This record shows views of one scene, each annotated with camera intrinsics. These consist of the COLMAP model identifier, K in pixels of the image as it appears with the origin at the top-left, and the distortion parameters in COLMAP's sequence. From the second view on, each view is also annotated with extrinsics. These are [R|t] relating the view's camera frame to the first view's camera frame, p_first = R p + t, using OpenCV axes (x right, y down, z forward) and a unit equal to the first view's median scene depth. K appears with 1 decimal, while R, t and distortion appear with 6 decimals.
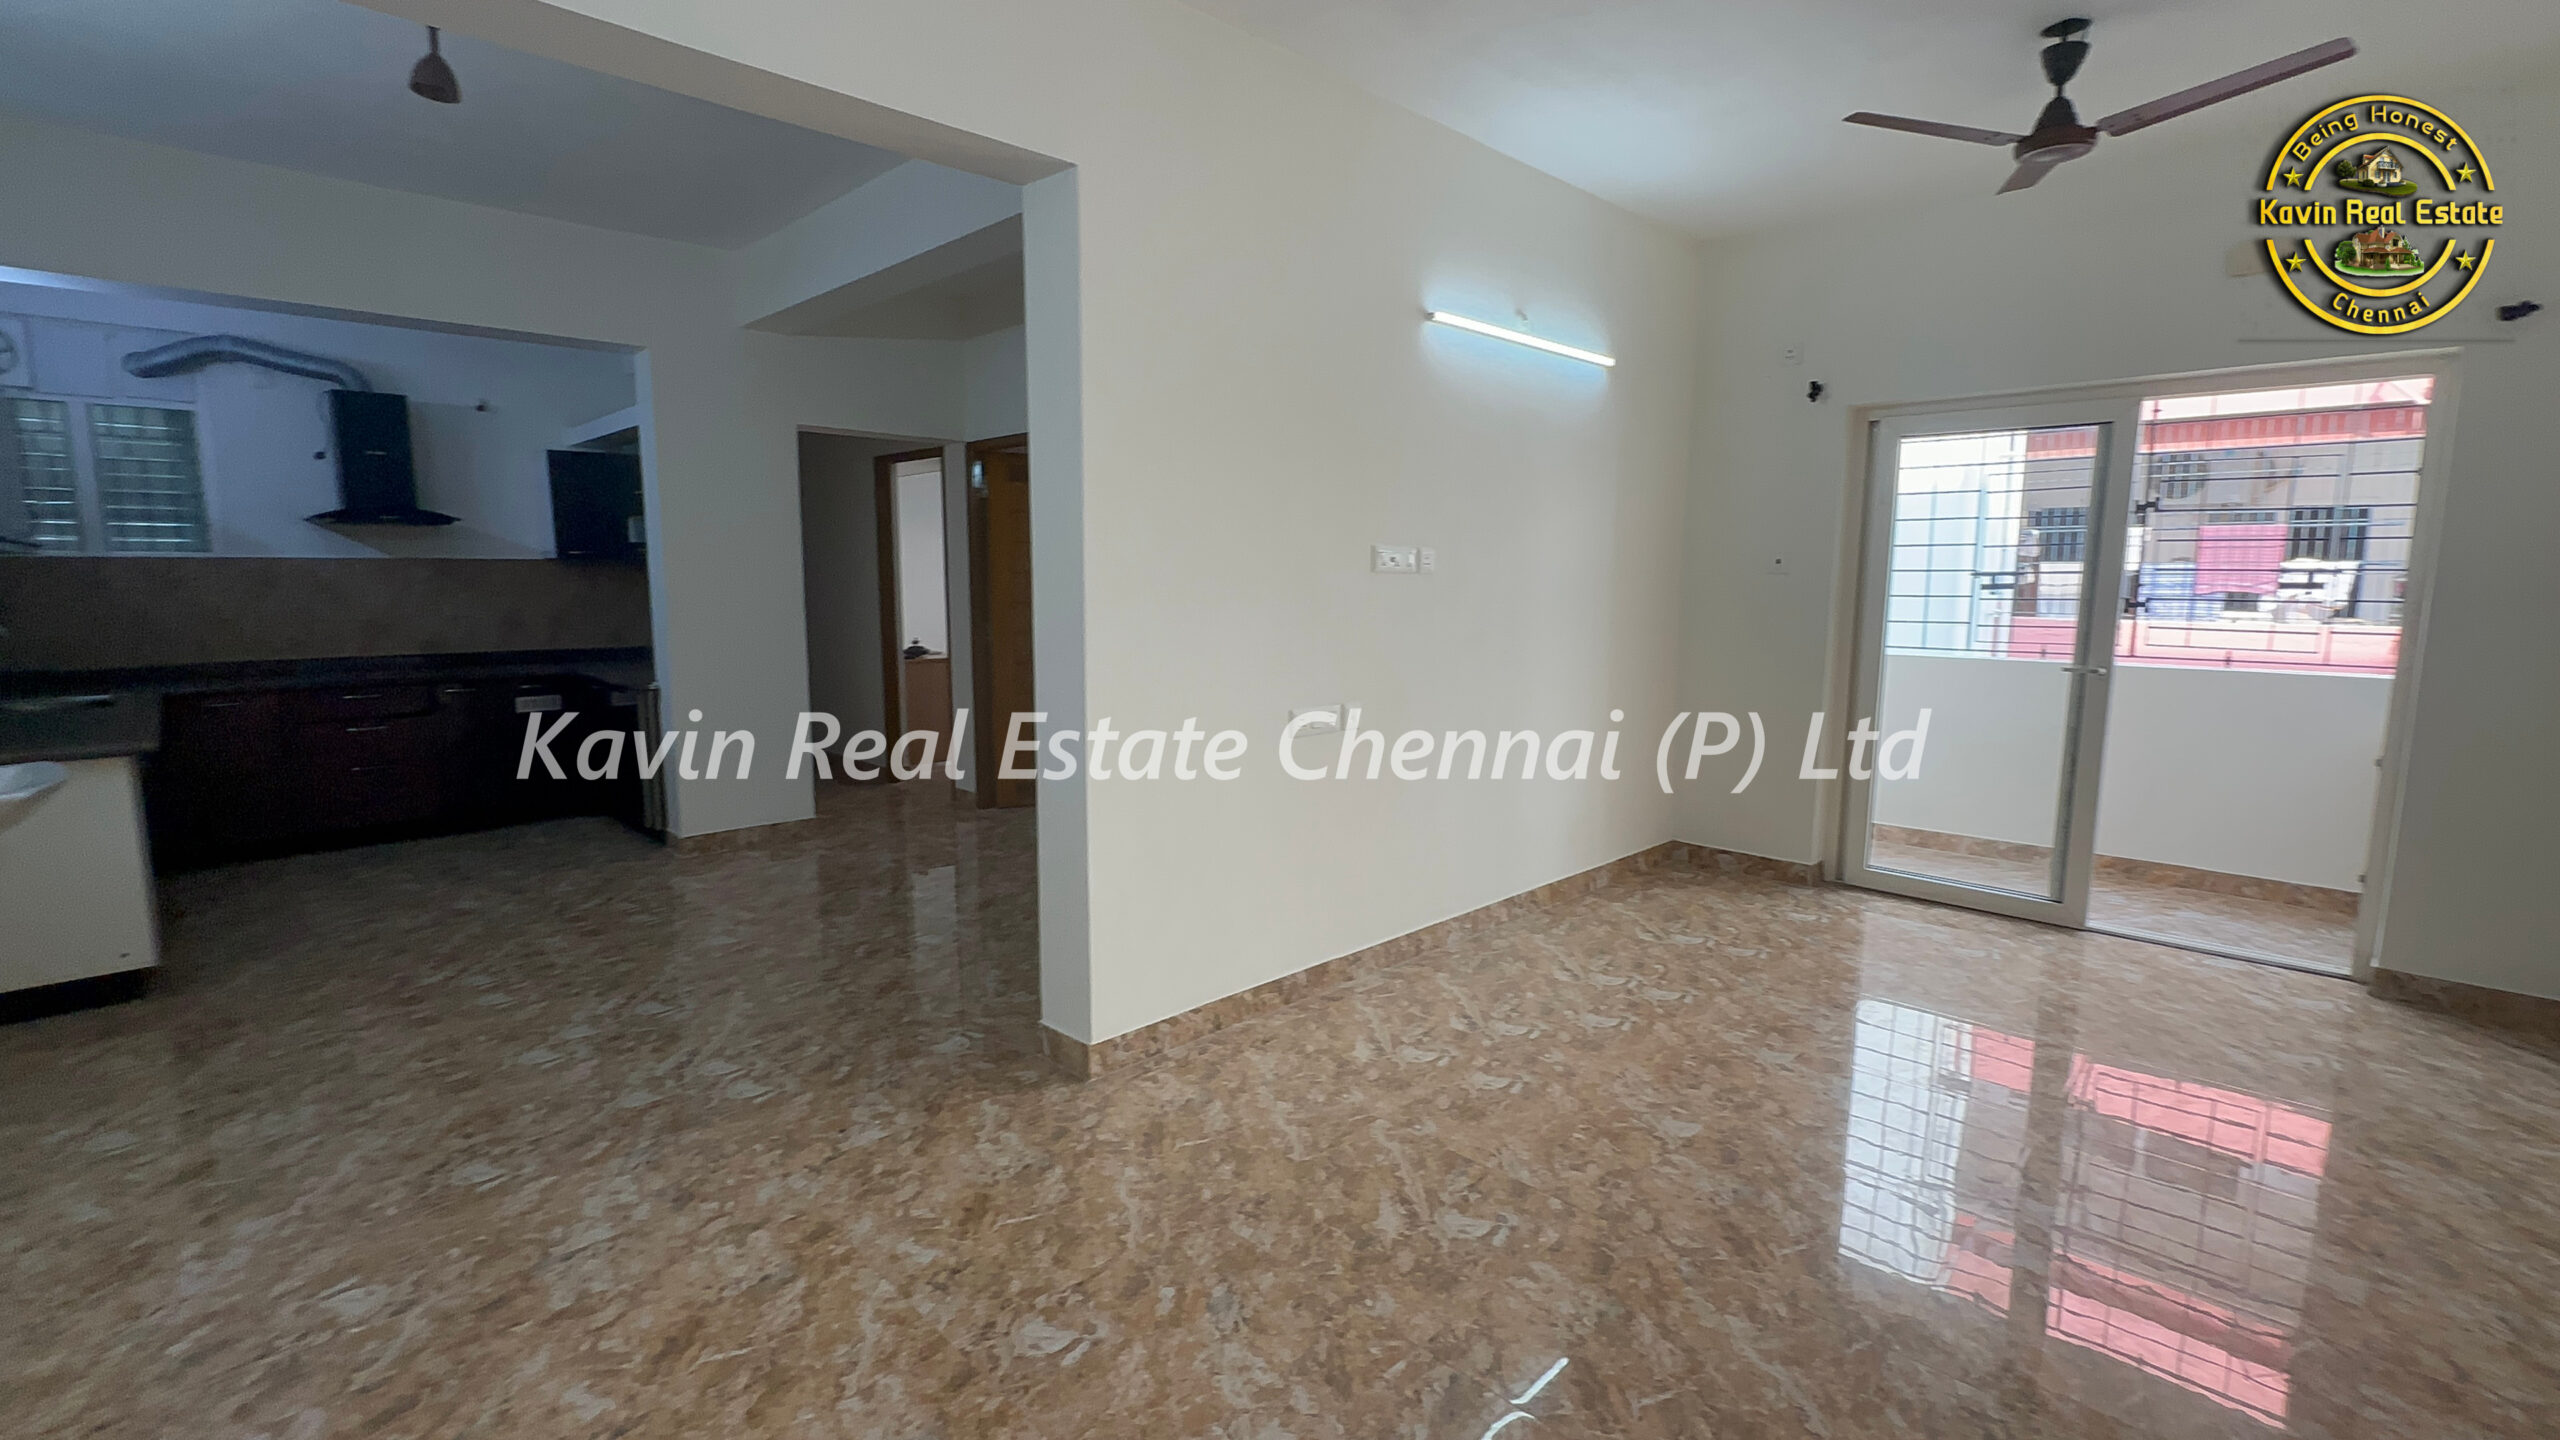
lens RADIAL K [[1124.5, 0, 1279.1], [0, 1124.5, 716.9], [0, 0, 1]] dist [-0.003355, 0.001096]
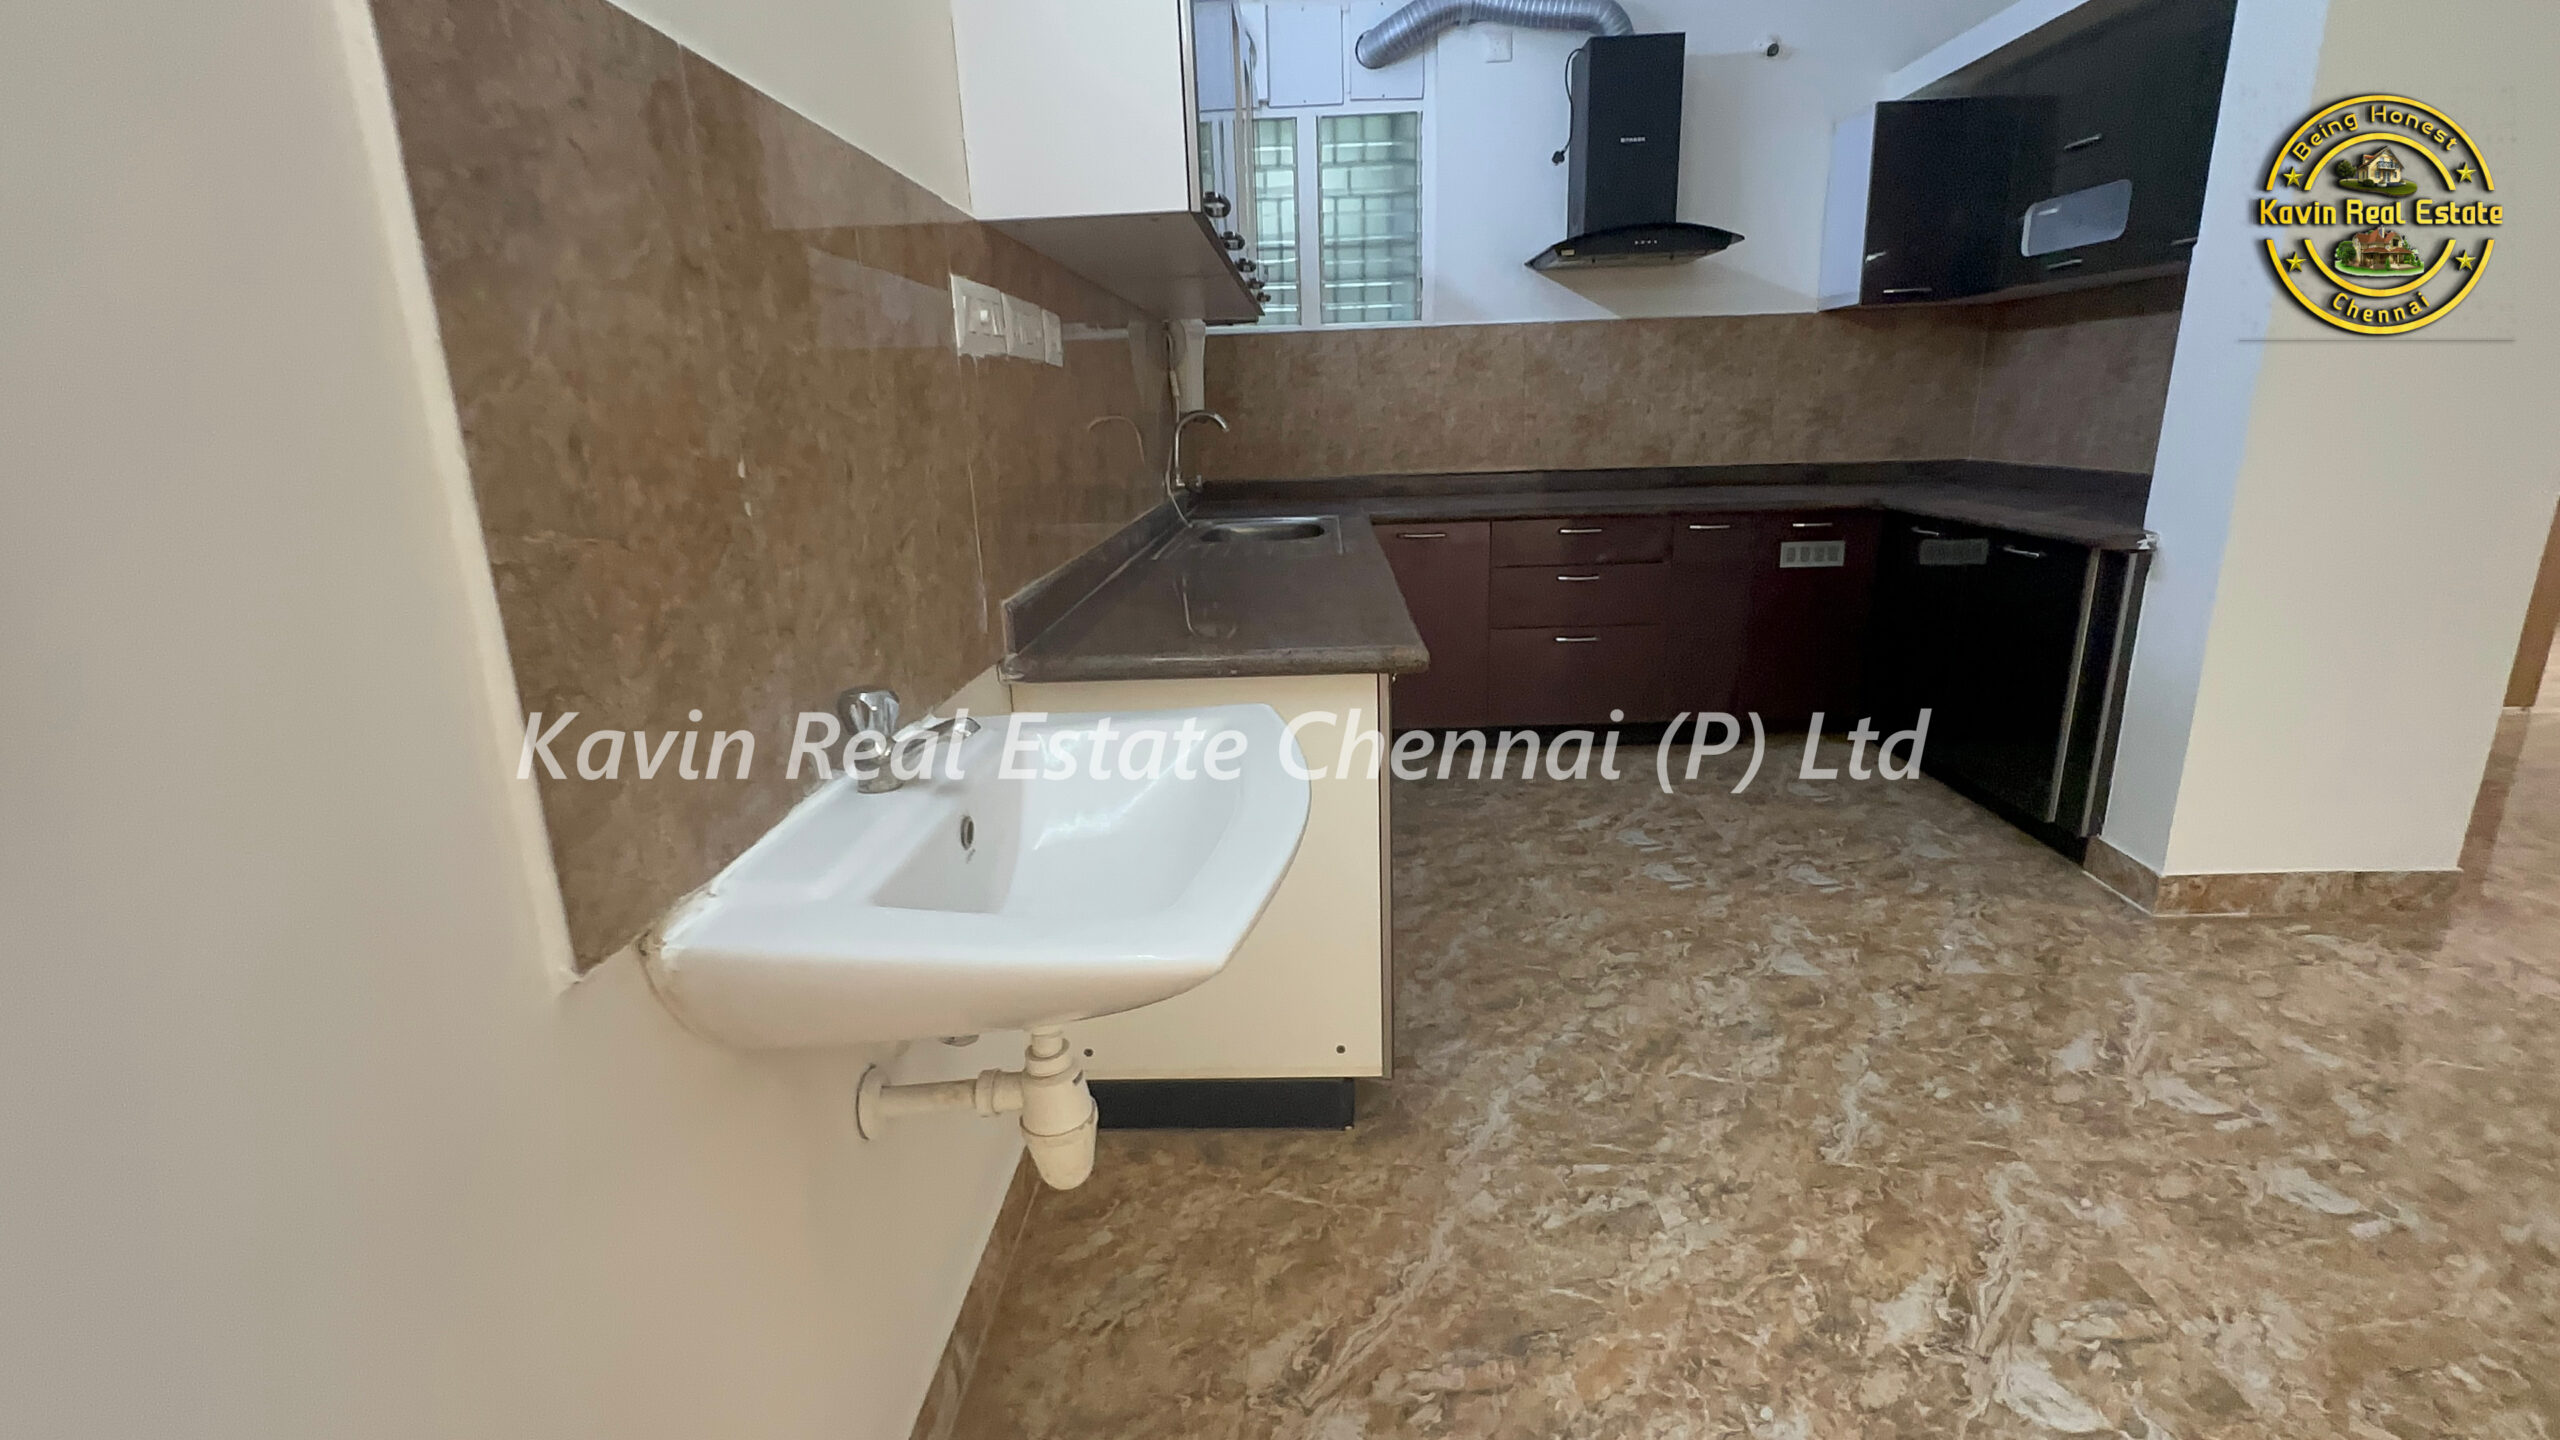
lens RADIAL K [[1124.5, 0, 1275.9], [0, 1124.5, 715.4], [0, 0, 1]] dist [-0.003355, 0.001096]
pose [[0.688475, 0.168911, -0.705317, -0.477103], [-0.060114, 0.982445, 0.176600, -0.018207], [0.722765, -0.079186, 0.686543, 0.426832]]
